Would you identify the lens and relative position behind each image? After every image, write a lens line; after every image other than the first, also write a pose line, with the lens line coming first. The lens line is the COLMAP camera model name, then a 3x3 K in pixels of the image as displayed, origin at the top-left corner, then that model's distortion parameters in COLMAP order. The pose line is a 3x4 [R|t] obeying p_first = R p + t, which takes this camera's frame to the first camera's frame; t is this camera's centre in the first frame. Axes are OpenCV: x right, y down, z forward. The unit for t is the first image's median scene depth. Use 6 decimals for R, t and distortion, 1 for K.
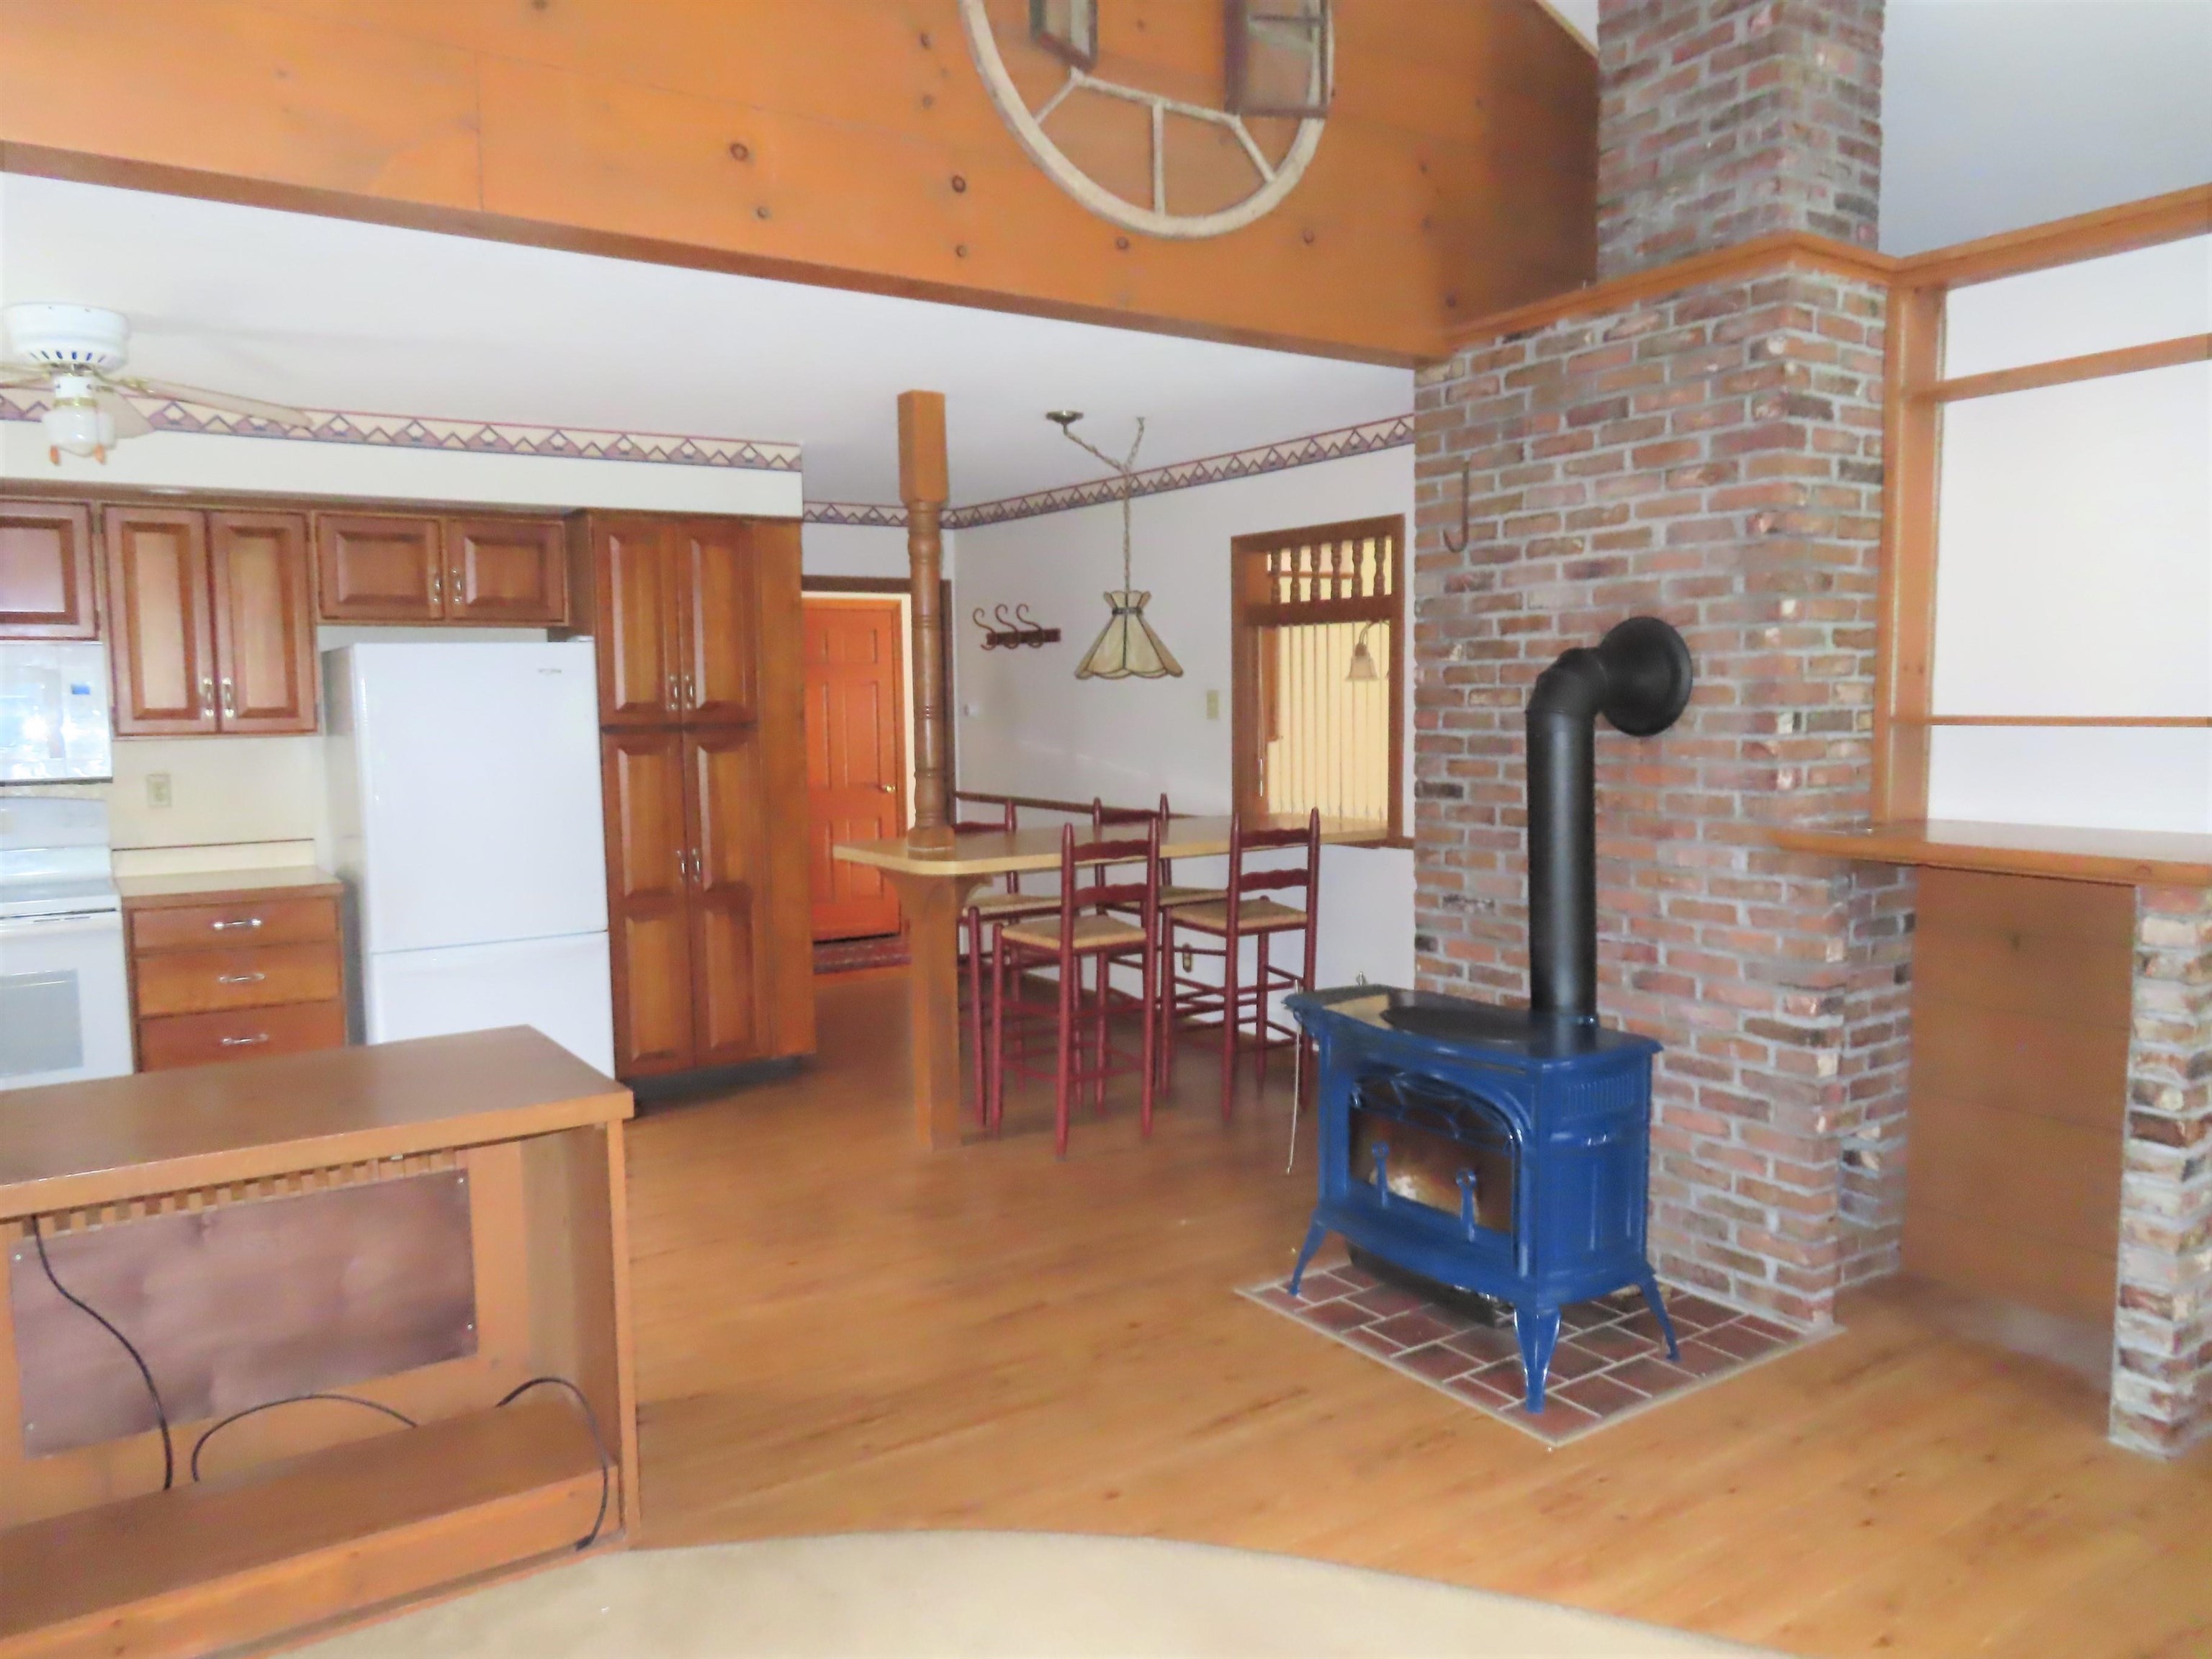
lens RADIAL K [[1575.6, 0, 1095.0], [0, 1575.6, 834.8], [0, 0, 1]] dist [-0.007619, 0.000514]
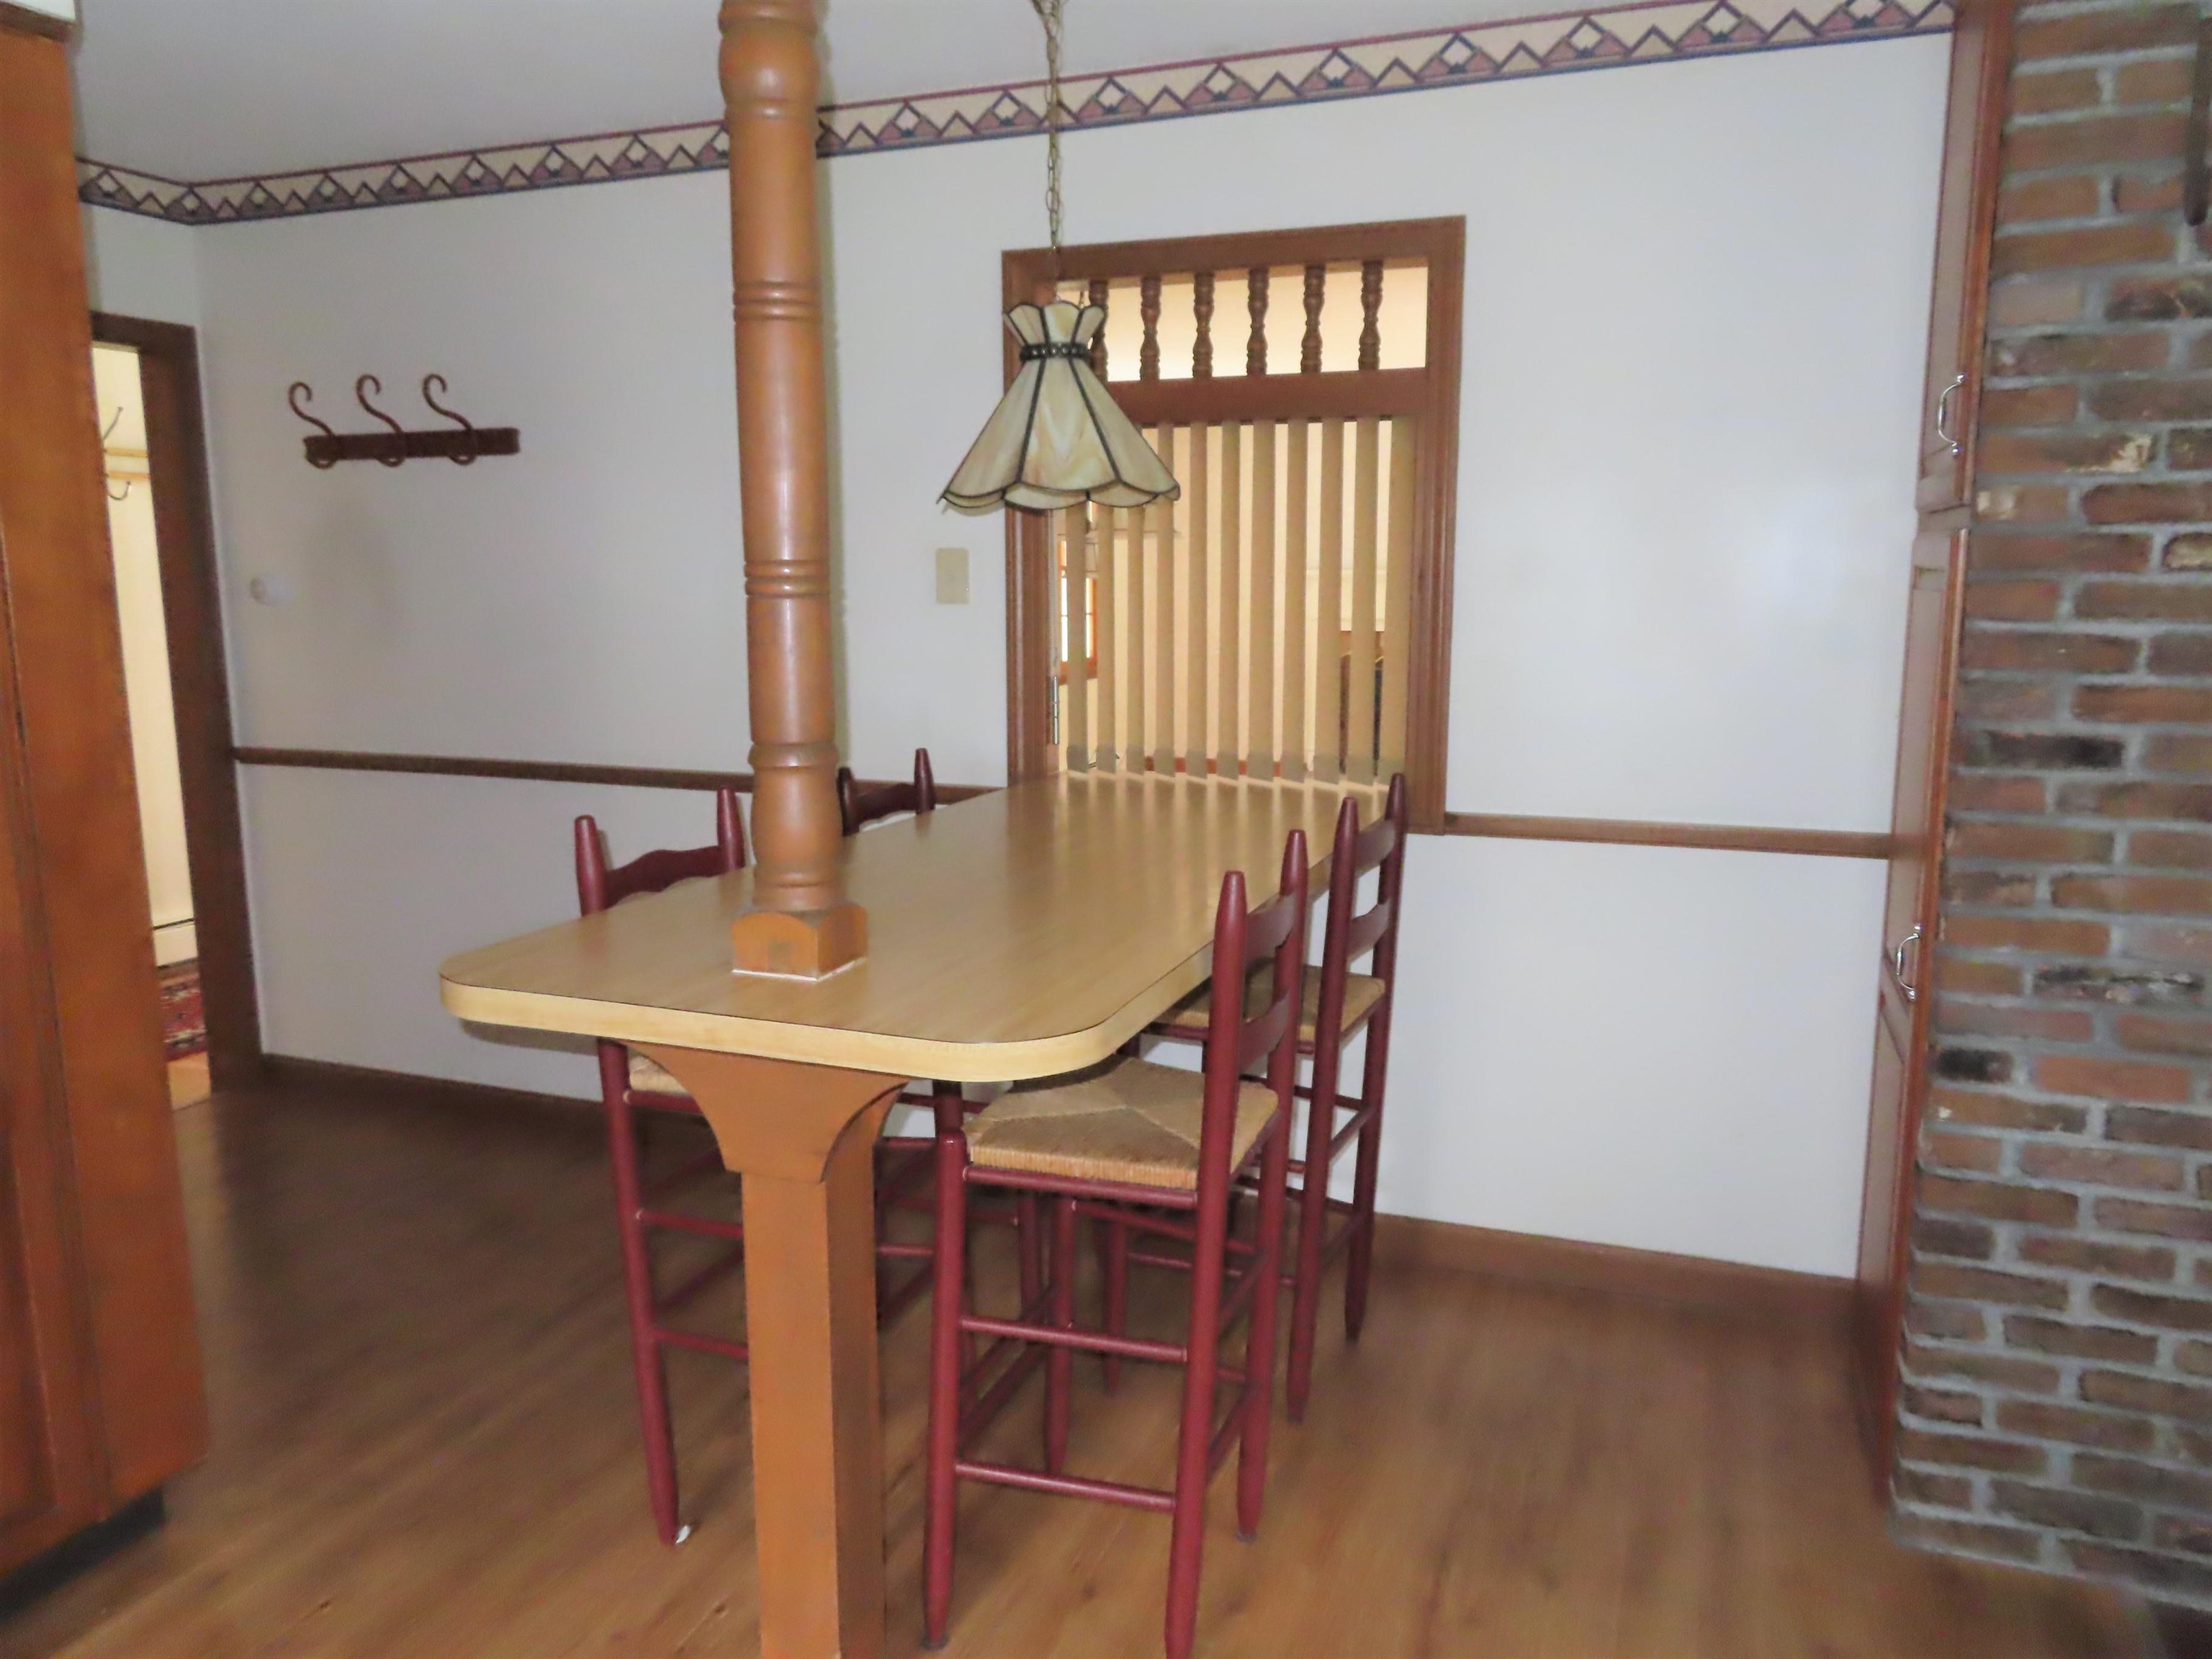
lens RADIAL K [[1575.6, 0, 1095.0], [0, 1575.6, 834.8], [0, 0, 1]] dist [-0.007619, 0.000514]
pose [[0.823680, -0.082918, 0.560959, -0.279993], [0.042711, 0.995513, 0.084436, -0.054512], [-0.565444, -0.045589, 0.823526, 0.762751]]
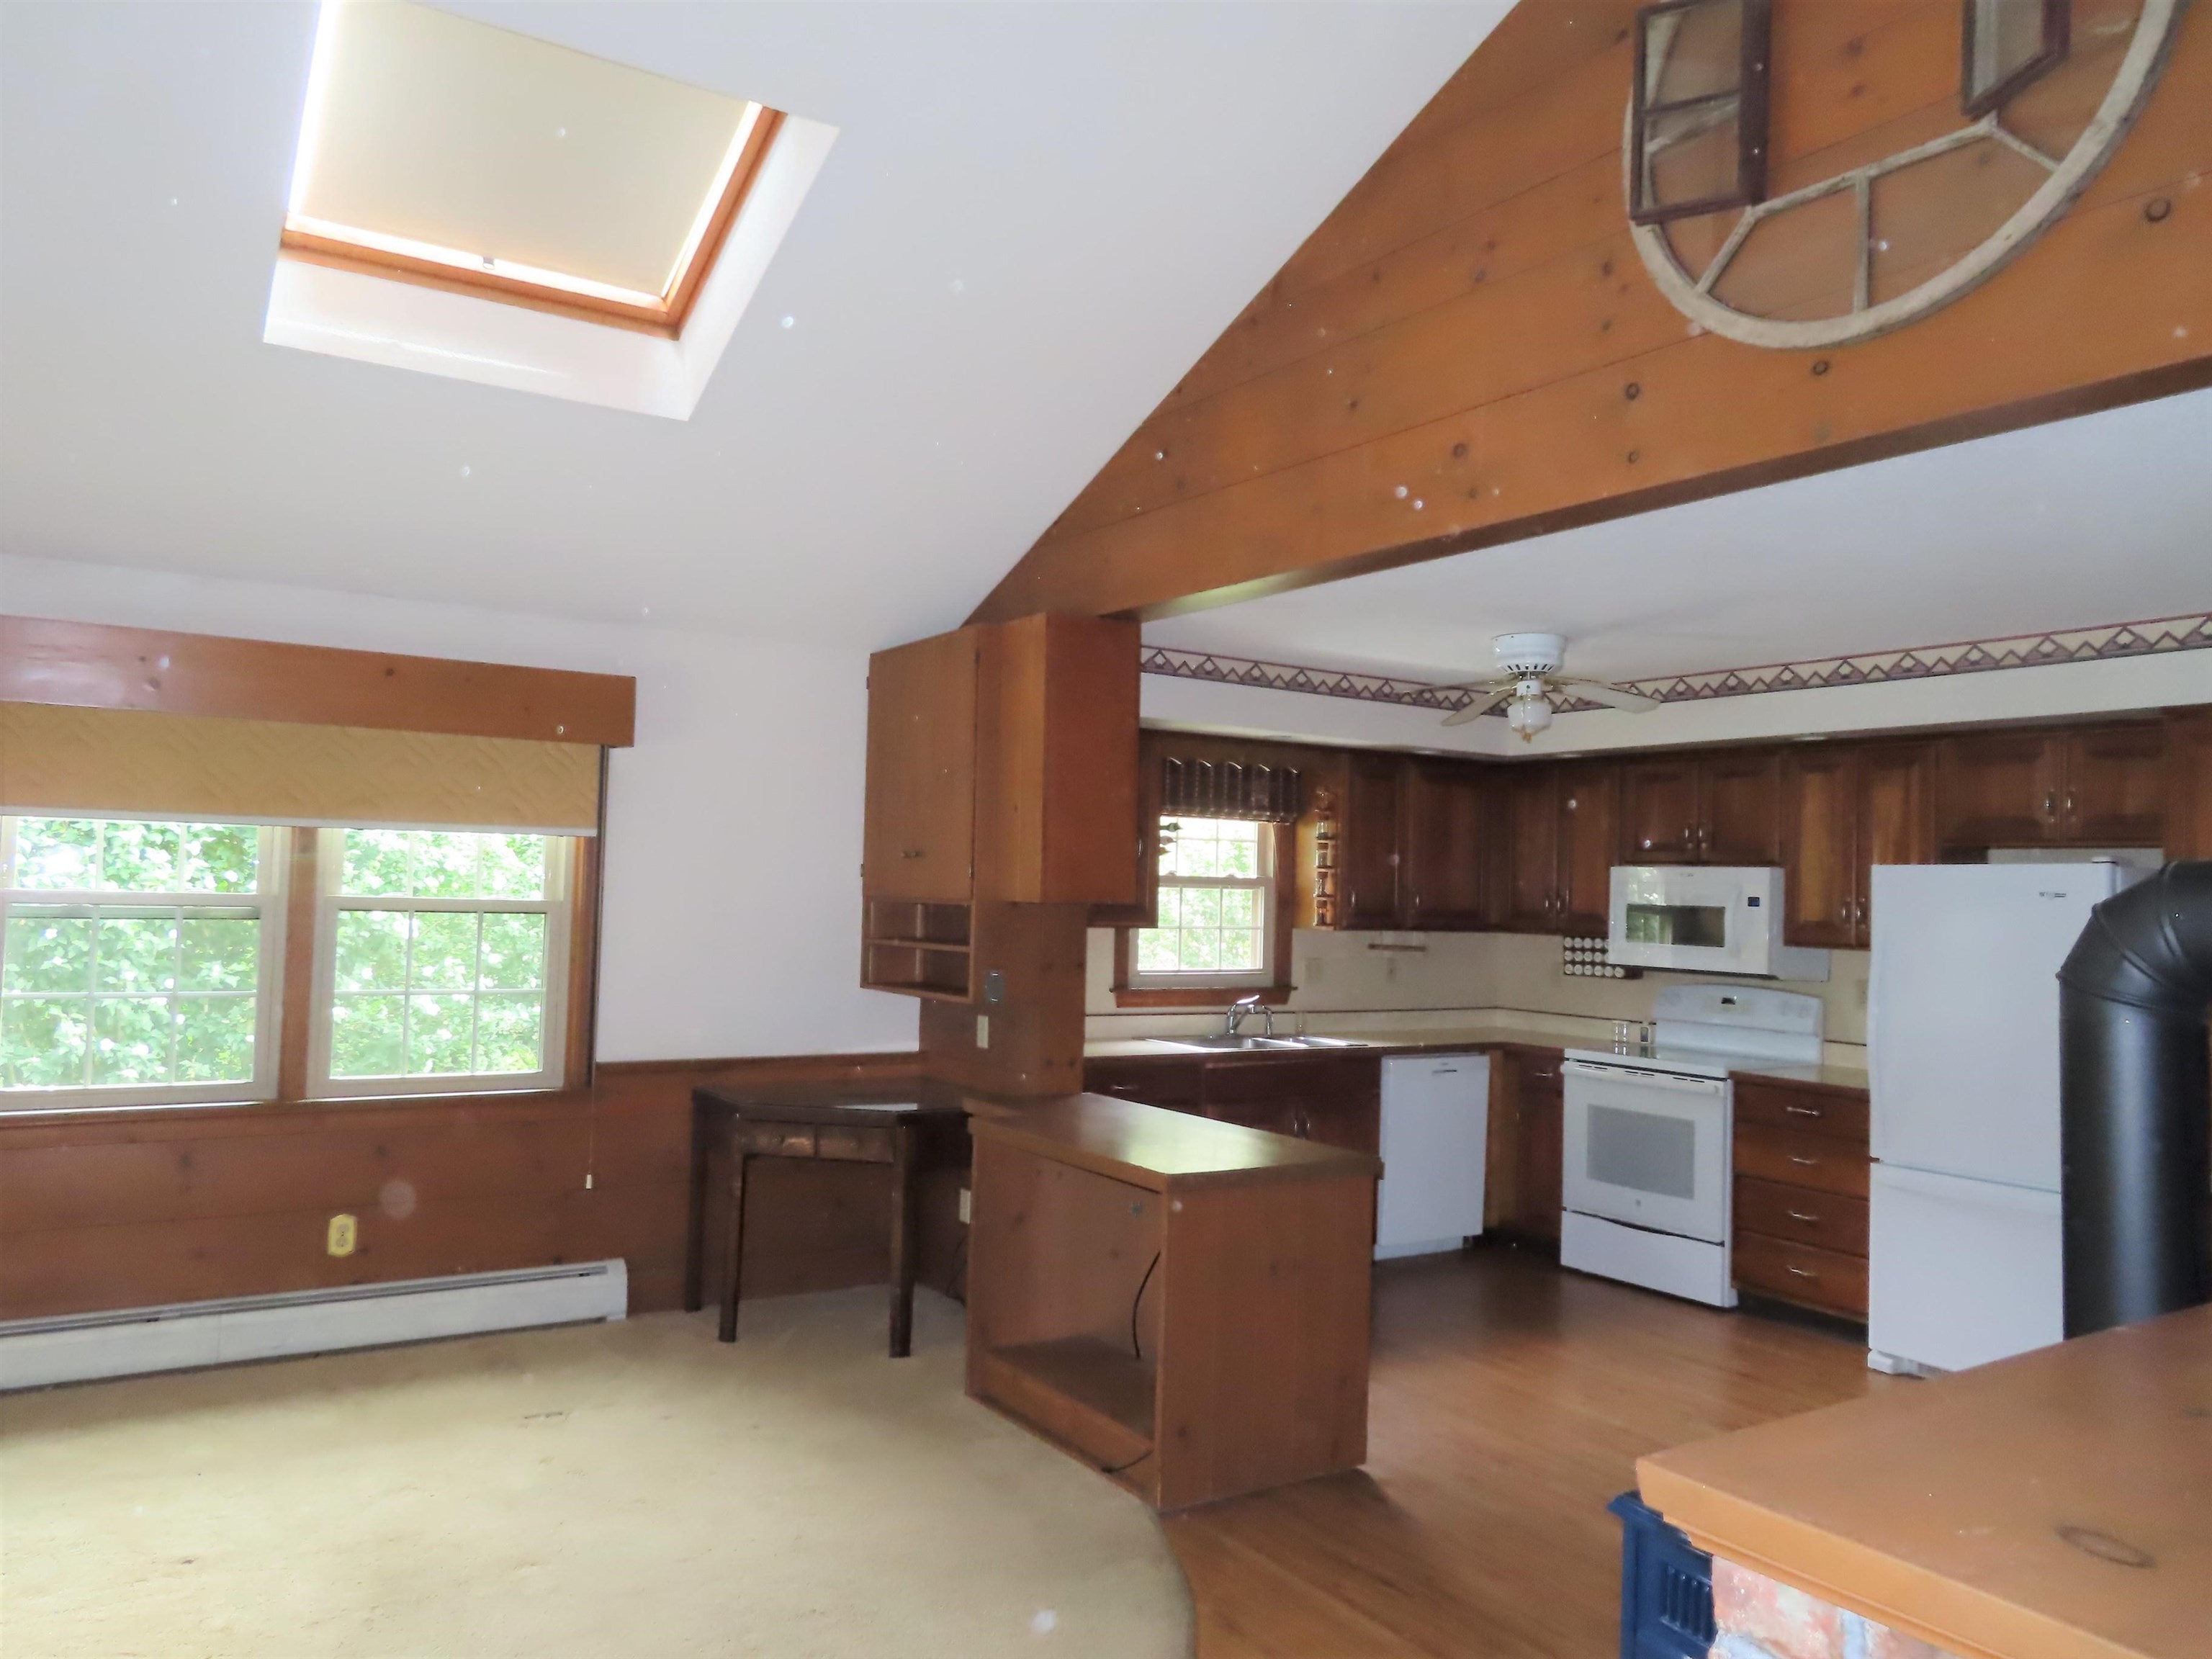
lens RADIAL K [[1575.6, 0, 1095.0], [0, 1575.6, 834.8], [0, 0, 1]] dist [-0.007619, 0.000514]
pose [[-0.016910, -0.025315, -0.999536, 1.108273], [-0.118398, 0.992697, -0.023139, -0.099303], [0.992822, 0.117952, -0.019784, 0.904576]]
